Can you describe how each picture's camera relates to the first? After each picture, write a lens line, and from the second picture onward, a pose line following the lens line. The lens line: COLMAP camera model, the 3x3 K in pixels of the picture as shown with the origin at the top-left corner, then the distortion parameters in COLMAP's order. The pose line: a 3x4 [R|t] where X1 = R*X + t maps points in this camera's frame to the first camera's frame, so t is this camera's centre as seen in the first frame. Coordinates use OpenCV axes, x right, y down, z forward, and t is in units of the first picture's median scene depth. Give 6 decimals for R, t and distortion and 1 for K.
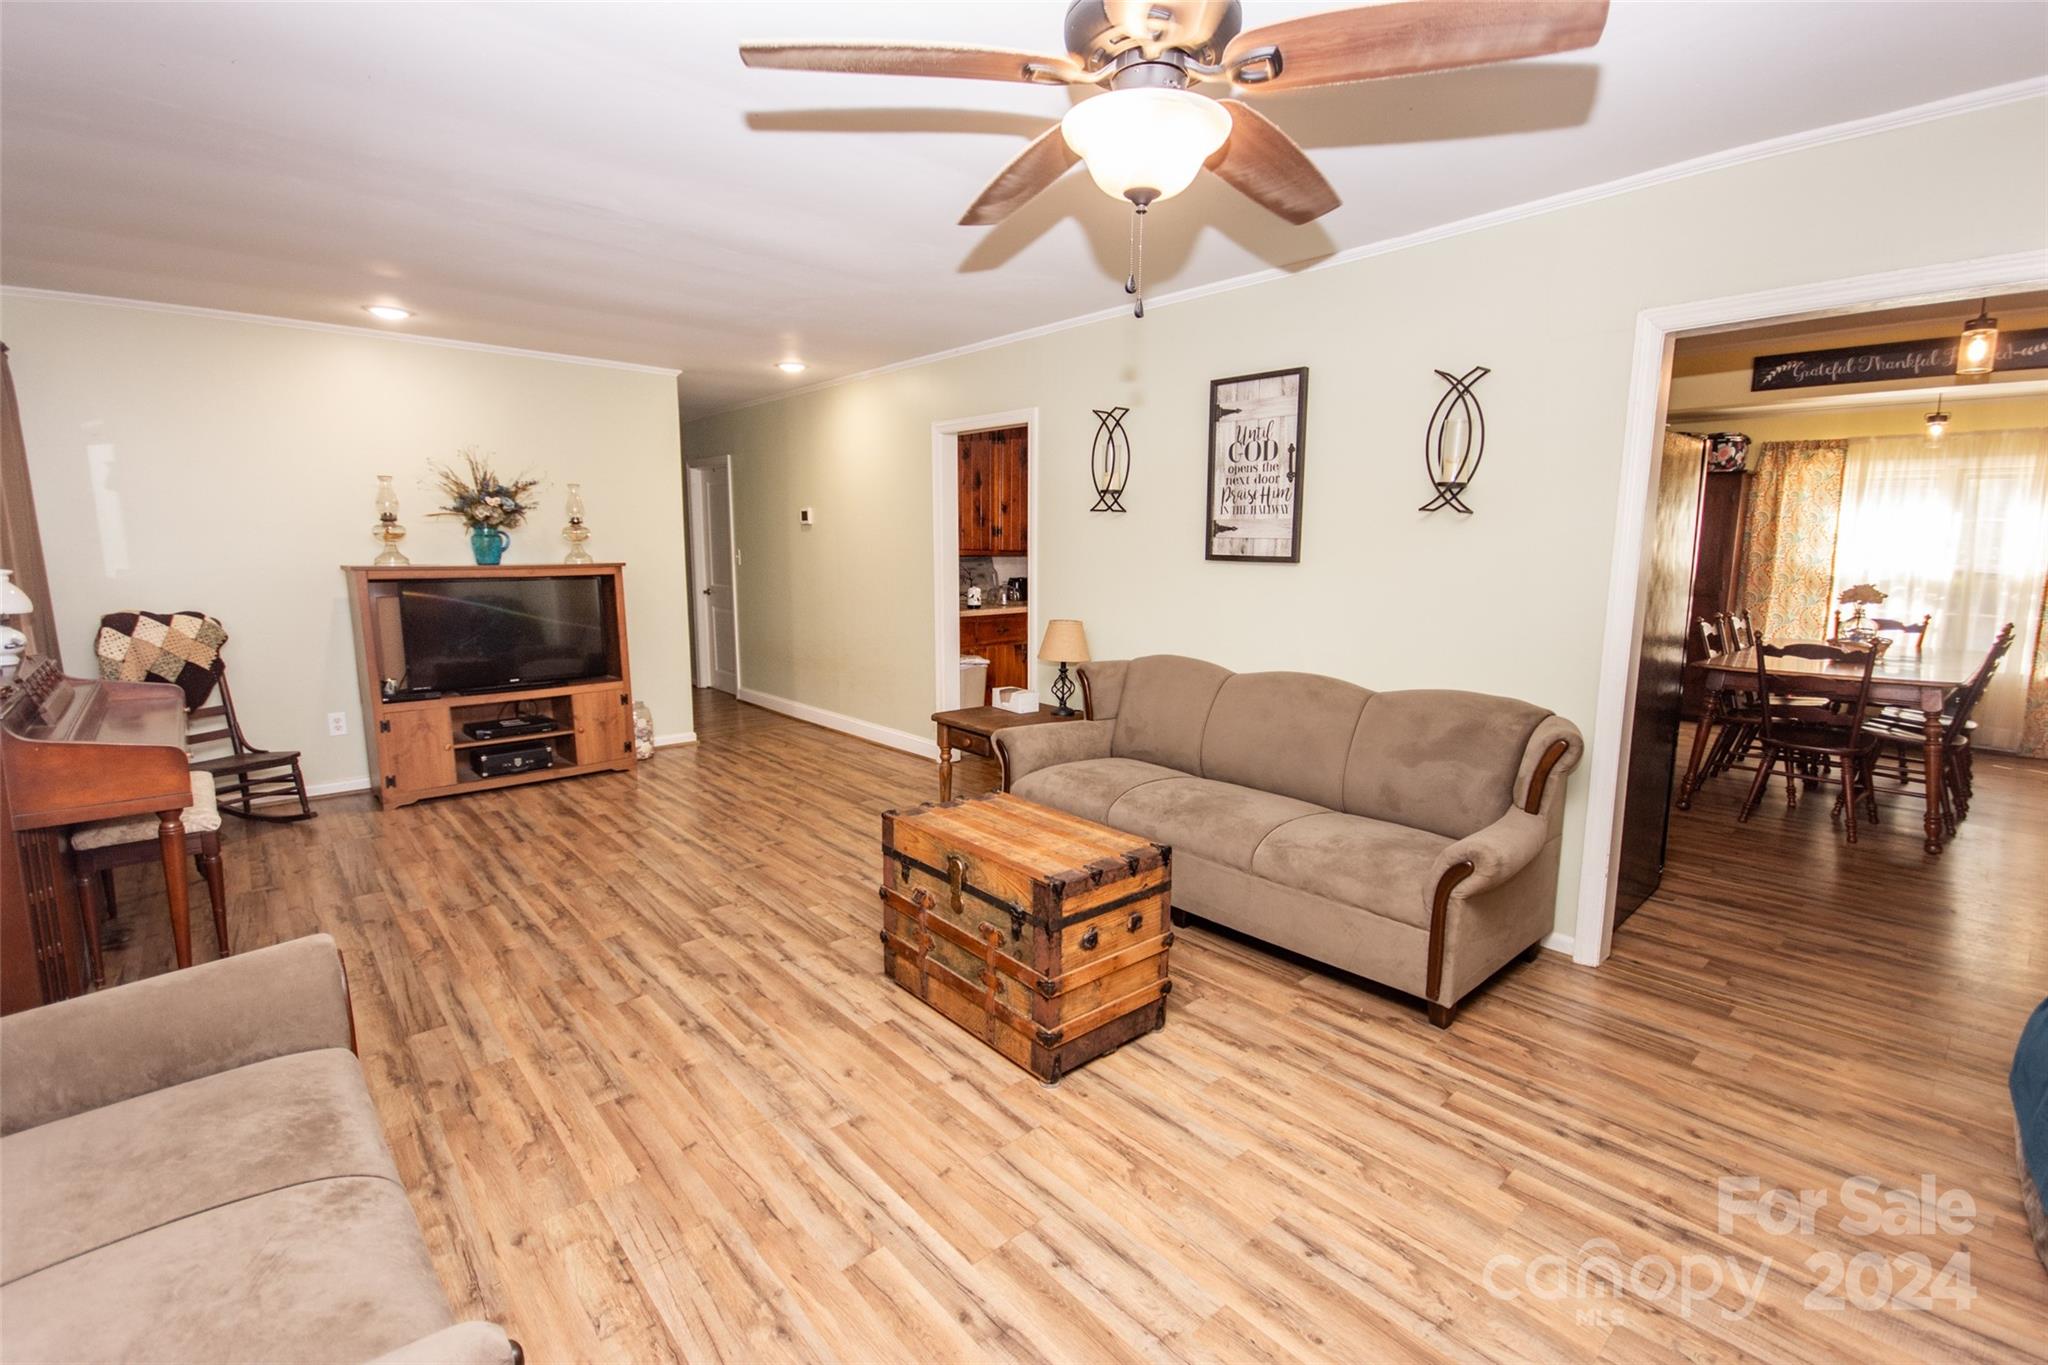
lens RADIAL K [[901.9, 0, 1029.9], [0, 901.9, 679.0], [0, 0, 1]] dist [-0.001081, -0.000482]
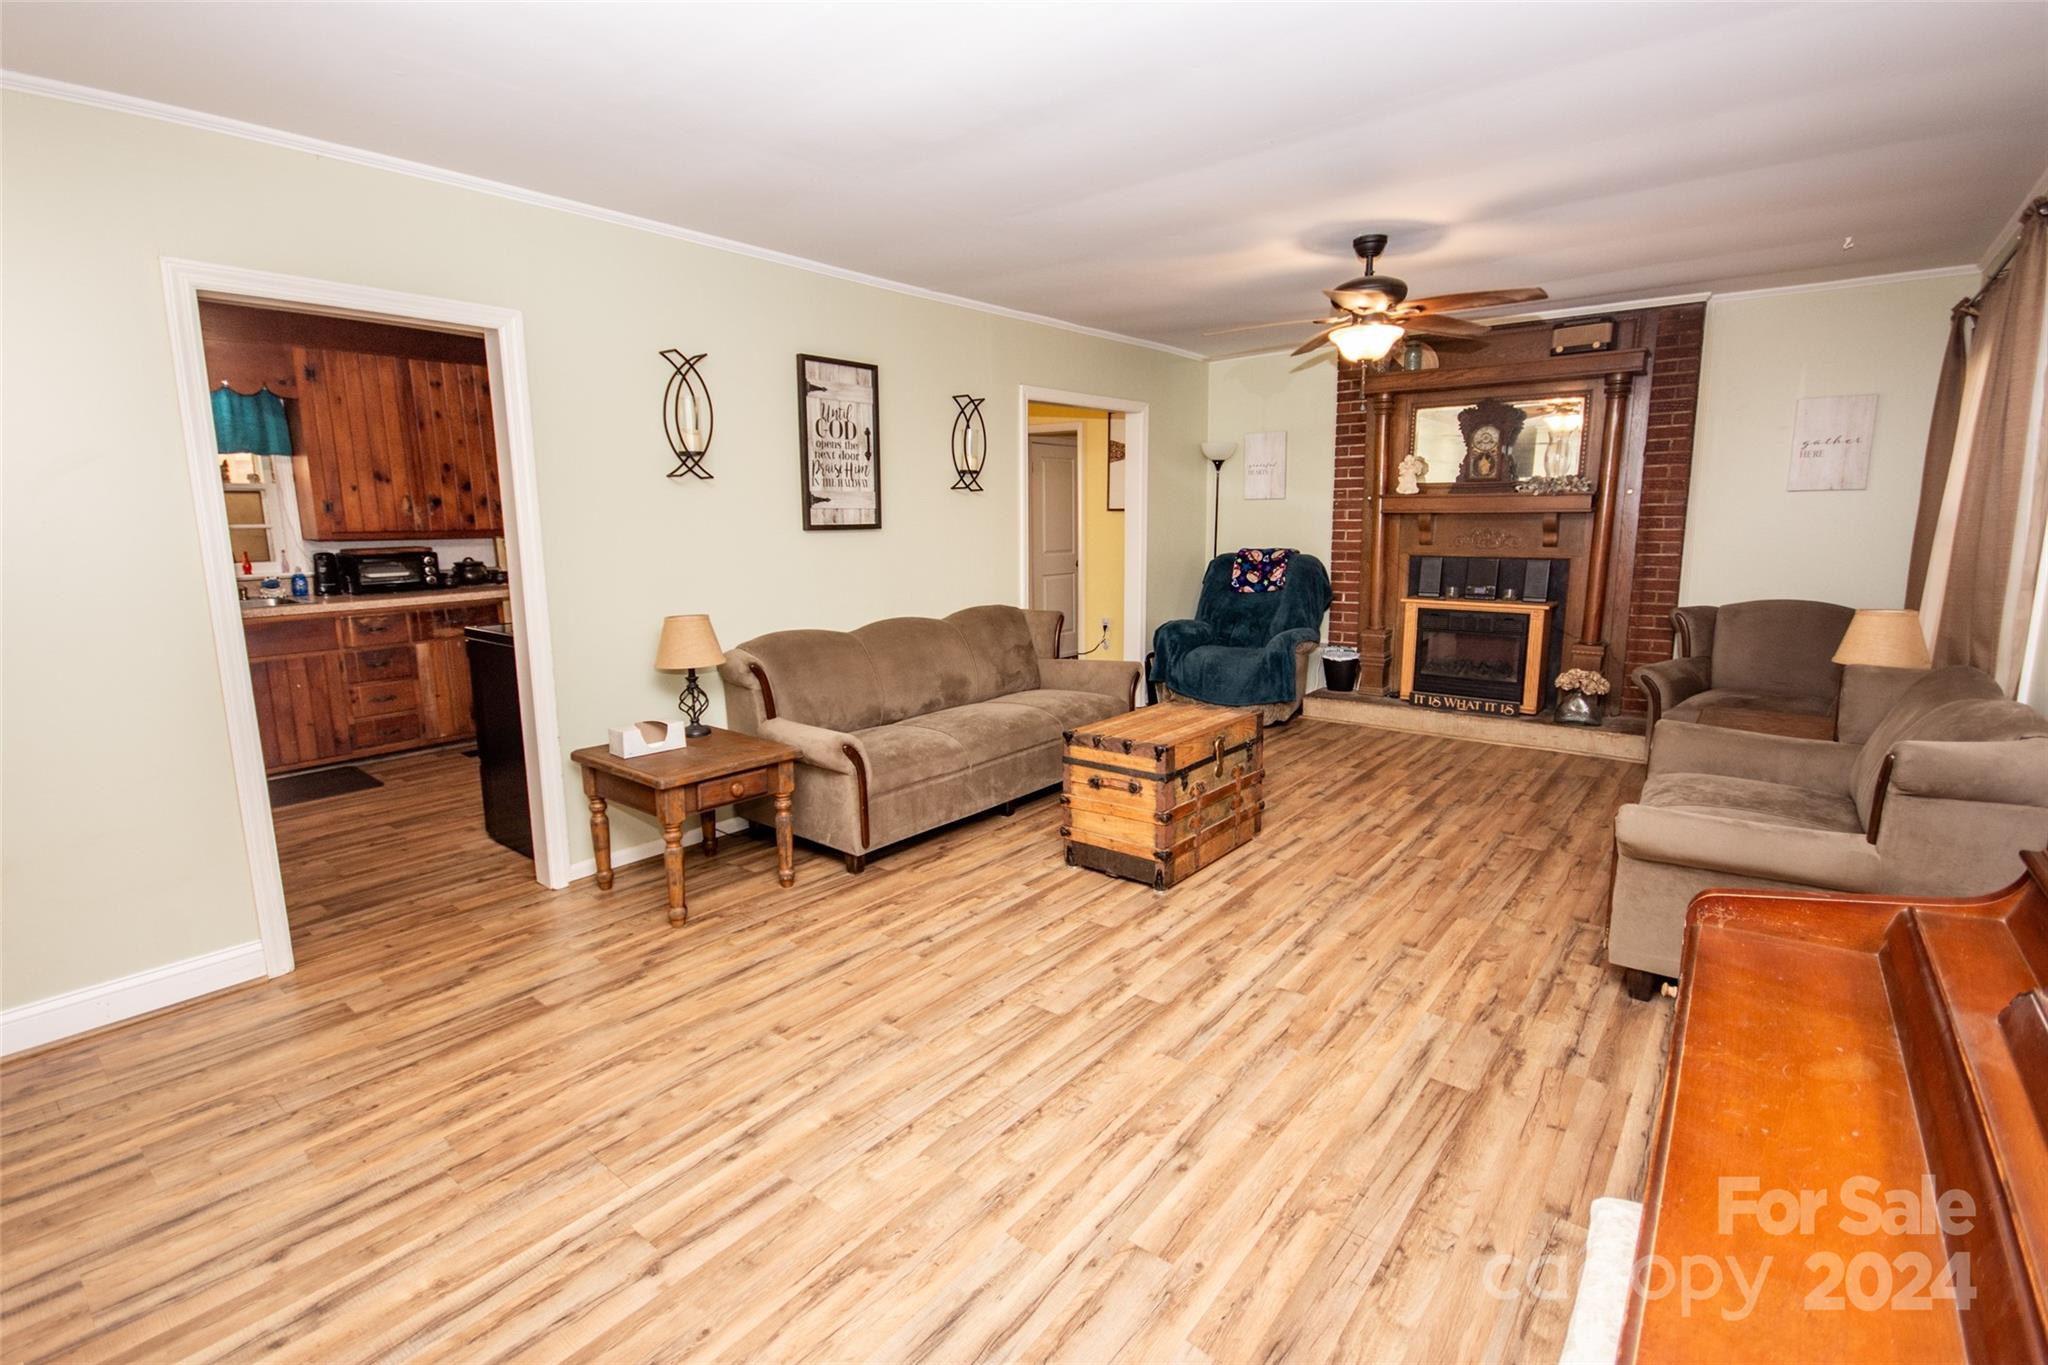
lens RADIAL K [[924.5, 0, 1027.6], [0, 924.5, 675.6], [0, 0, 1]] dist [0.000684, 0.000474]
pose [[-0.153093, -0.179378, 0.971795, -0.970374], [0.156986, 0.966486, 0.203129, -0.159747], [-0.975663, 0.183655, -0.119803, 0.994593]]
